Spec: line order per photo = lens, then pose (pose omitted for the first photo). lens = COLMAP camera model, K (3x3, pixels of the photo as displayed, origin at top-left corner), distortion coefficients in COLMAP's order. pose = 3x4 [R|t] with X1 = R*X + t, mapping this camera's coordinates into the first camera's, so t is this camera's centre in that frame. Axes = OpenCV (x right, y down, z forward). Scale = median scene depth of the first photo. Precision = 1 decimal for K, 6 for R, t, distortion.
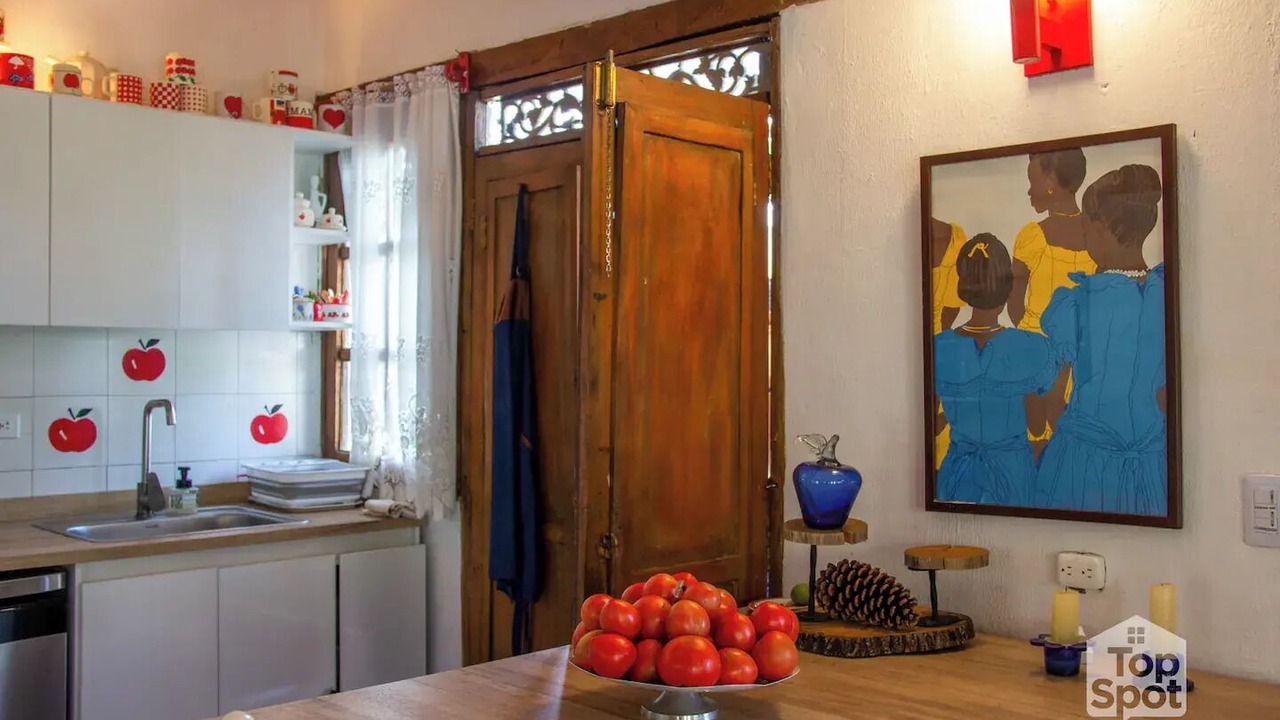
lens RADIAL K [[1259.7, 0, 640.0], [0, 1259.7, 360.0], [0, 0, 1]] dist [-0.009023, -0.003981]
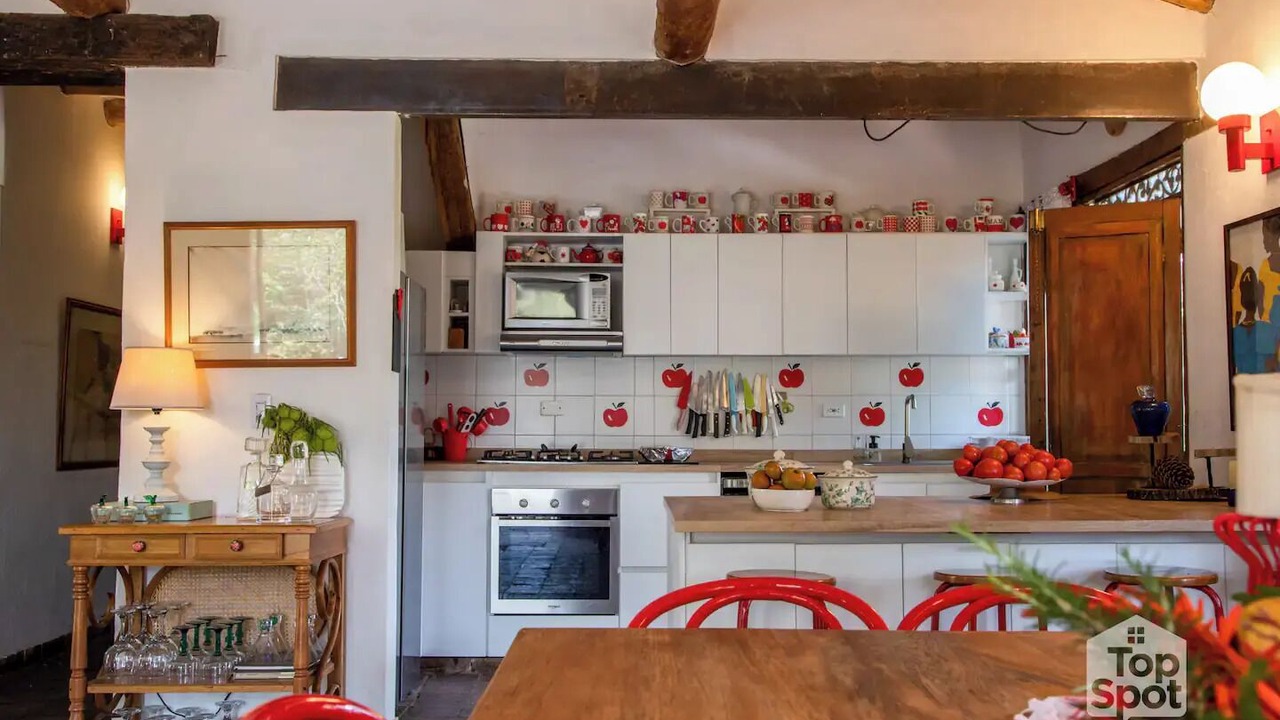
lens RADIAL K [[1259.7, 0, 640.0], [0, 1259.7, 360.0], [0, 0, 1]] dist [-0.009023, -0.003981]
pose [[0.718999, -0.040847, -0.693809, 0.572573], [0.002938, 0.998441, -0.055737, 0.079425], [0.695004, 0.038036, 0.717999, -0.536216]]
